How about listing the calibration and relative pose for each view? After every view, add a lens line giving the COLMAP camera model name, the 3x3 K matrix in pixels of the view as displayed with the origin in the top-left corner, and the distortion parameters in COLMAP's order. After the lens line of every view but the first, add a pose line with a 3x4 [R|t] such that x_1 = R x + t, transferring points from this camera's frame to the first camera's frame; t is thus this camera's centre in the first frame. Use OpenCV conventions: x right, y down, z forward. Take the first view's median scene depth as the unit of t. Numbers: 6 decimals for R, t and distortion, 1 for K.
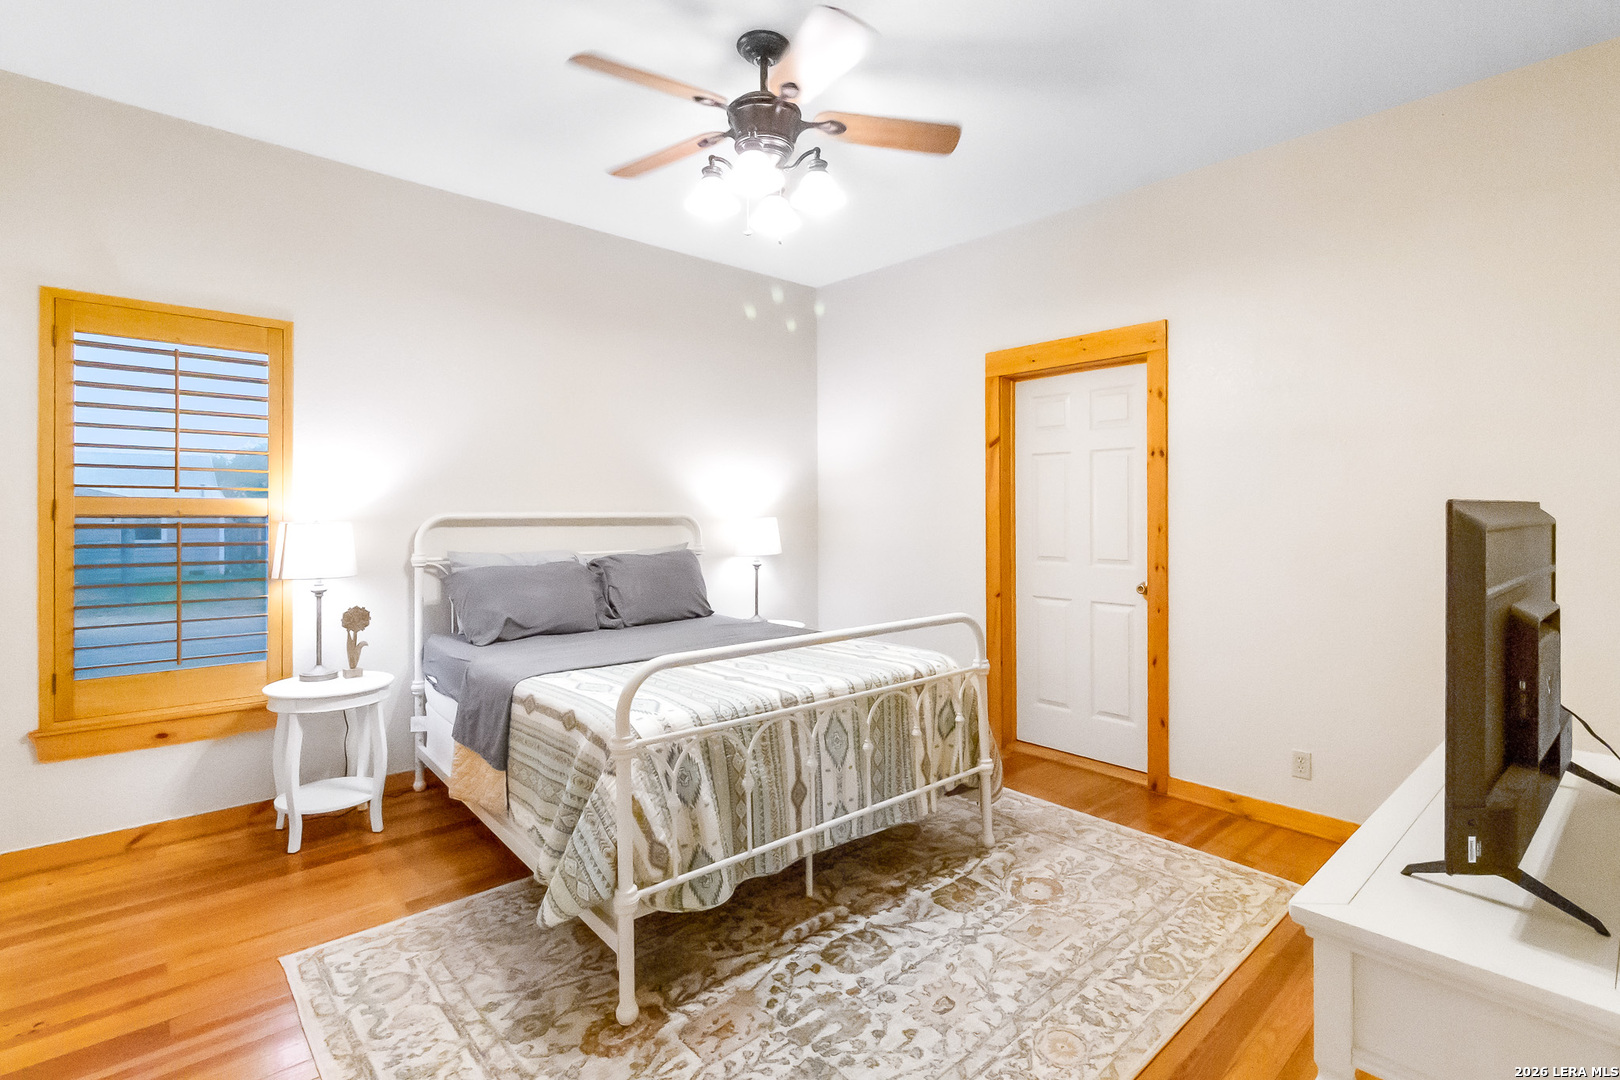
lens RADIAL K [[769.1, 0, 810.5], [0, 769.1, 494.2], [0, 0, 1]] dist [-0.000939, -0.000072]
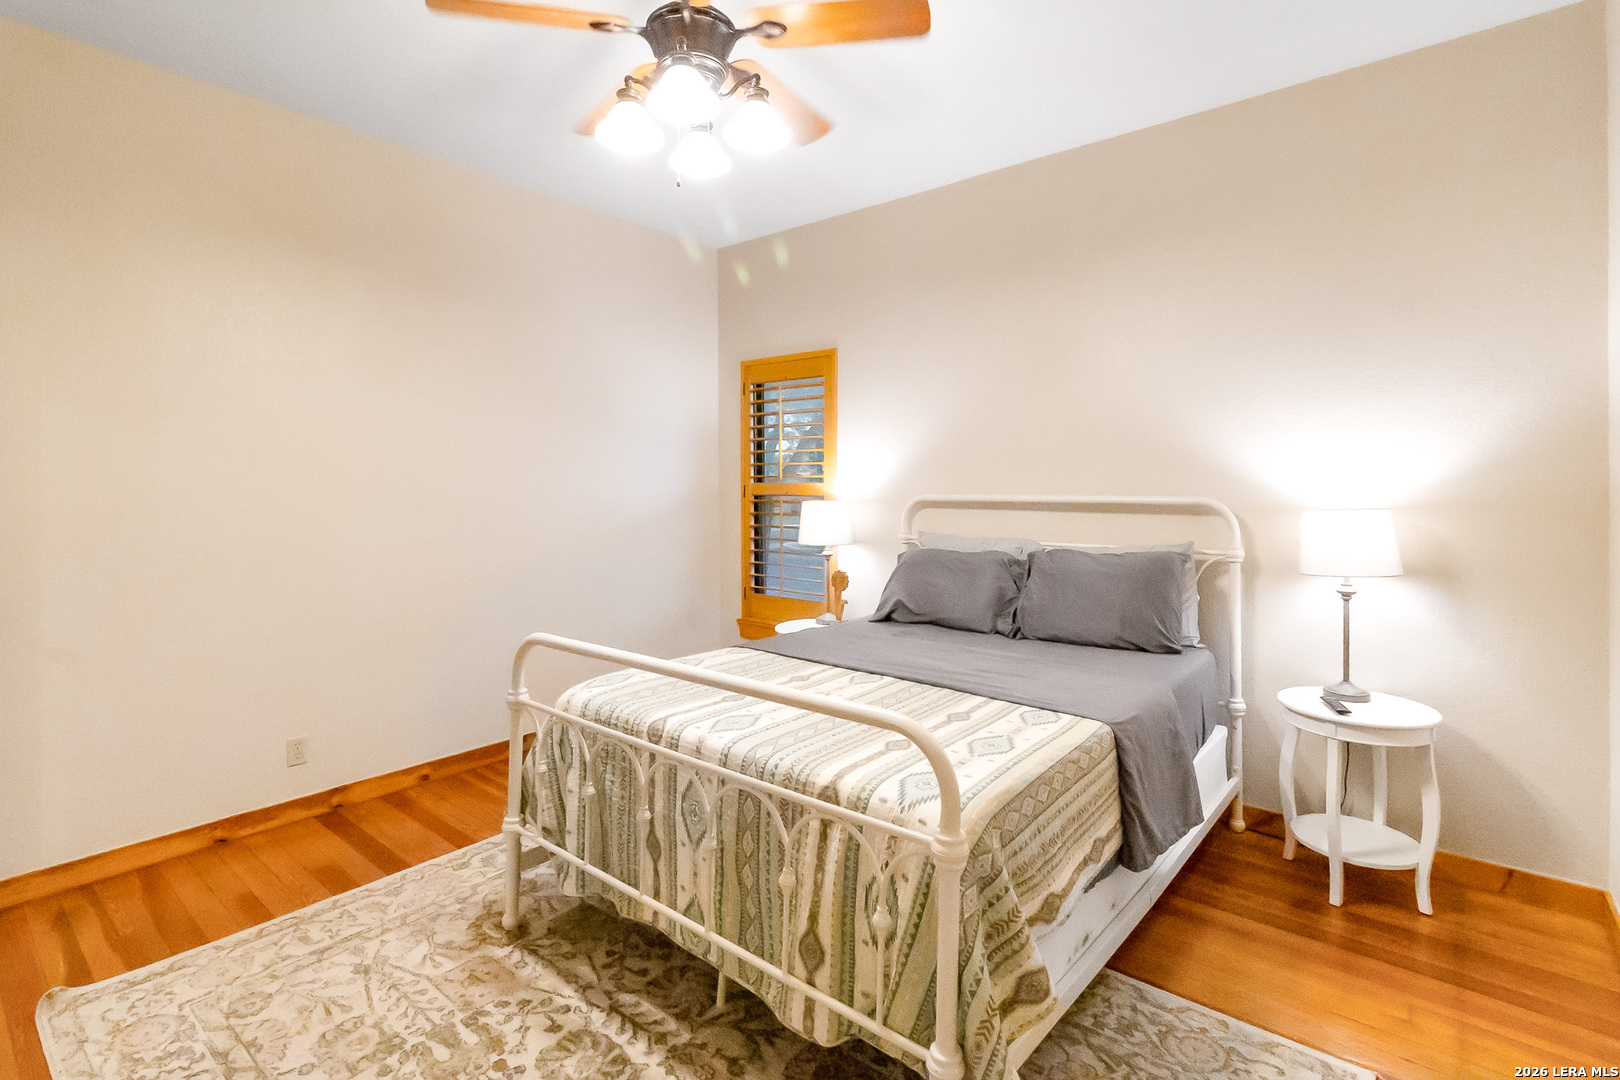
lens RADIAL K [[751.3, 0, 808.7], [0, 751.3, 475.5], [0, 0, 1]] dist [0.001187, 0.000118]
pose [[0.153791, -0.009935, -0.988053, 0.788149], [0.025957, 0.999645, -0.006012, -0.000326], [0.987762, -0.024723, 0.153994, 1.019802]]
